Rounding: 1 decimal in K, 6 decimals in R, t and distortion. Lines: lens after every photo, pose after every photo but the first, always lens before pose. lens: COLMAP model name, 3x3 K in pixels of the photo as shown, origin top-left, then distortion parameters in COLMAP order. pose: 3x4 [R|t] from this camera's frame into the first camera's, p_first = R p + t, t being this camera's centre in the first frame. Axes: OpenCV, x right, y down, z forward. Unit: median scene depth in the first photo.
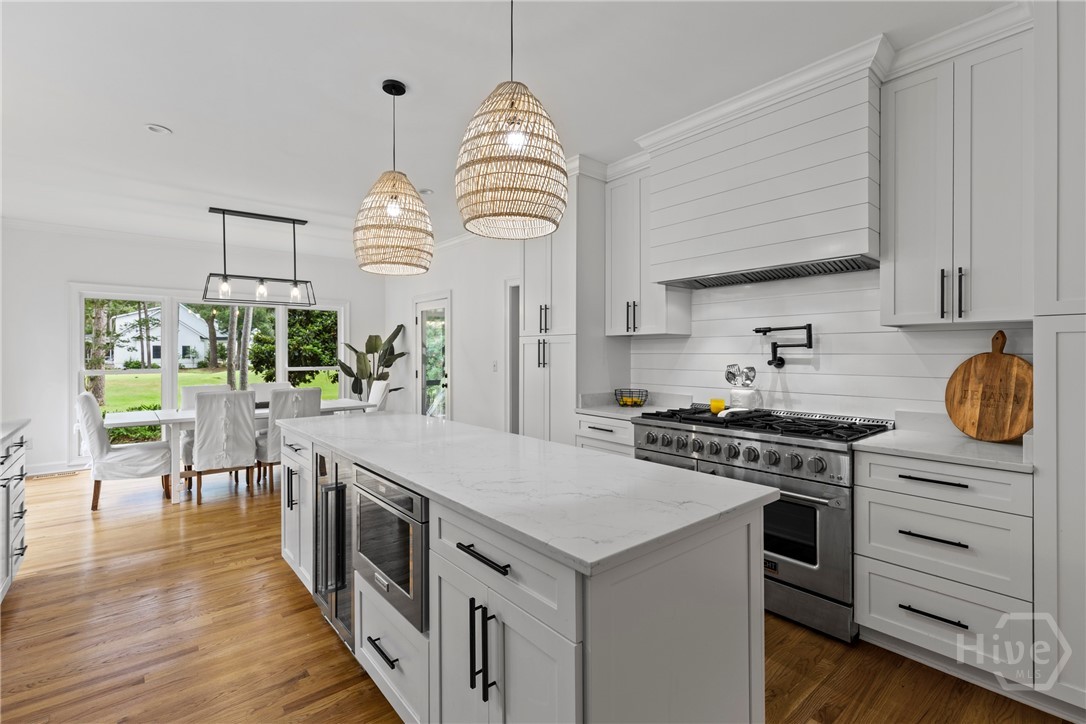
lens RADIAL K [[494.7, 0, 542.5], [0, 494.7, 354.0], [0, 0, 1]] dist [0.011264, 0.000897]
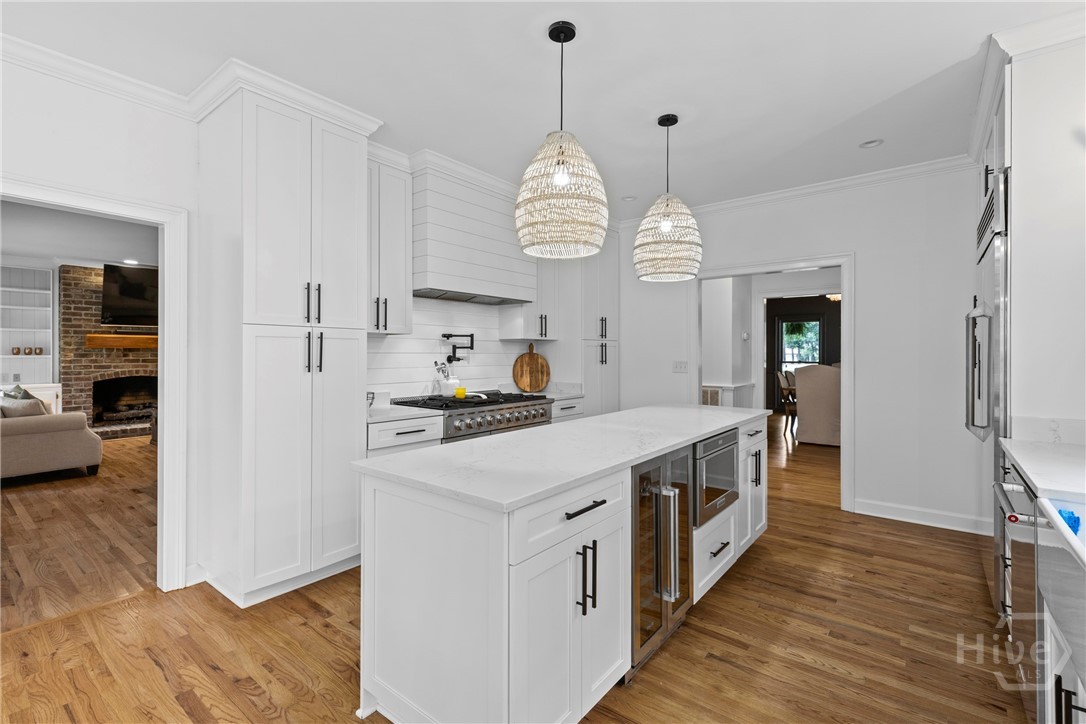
lens RADIAL K [[494.7, 0, 541.9], [0, 494.7, 355.0], [0, 0, 1]] dist [0.011264, 0.000897]
pose [[-0.211989, -0.003954, 0.977264, -1.205673], [-0.002560, 0.999991, 0.003491, -0.000377], [-0.977269, -0.001762, -0.211997, 1.325133]]
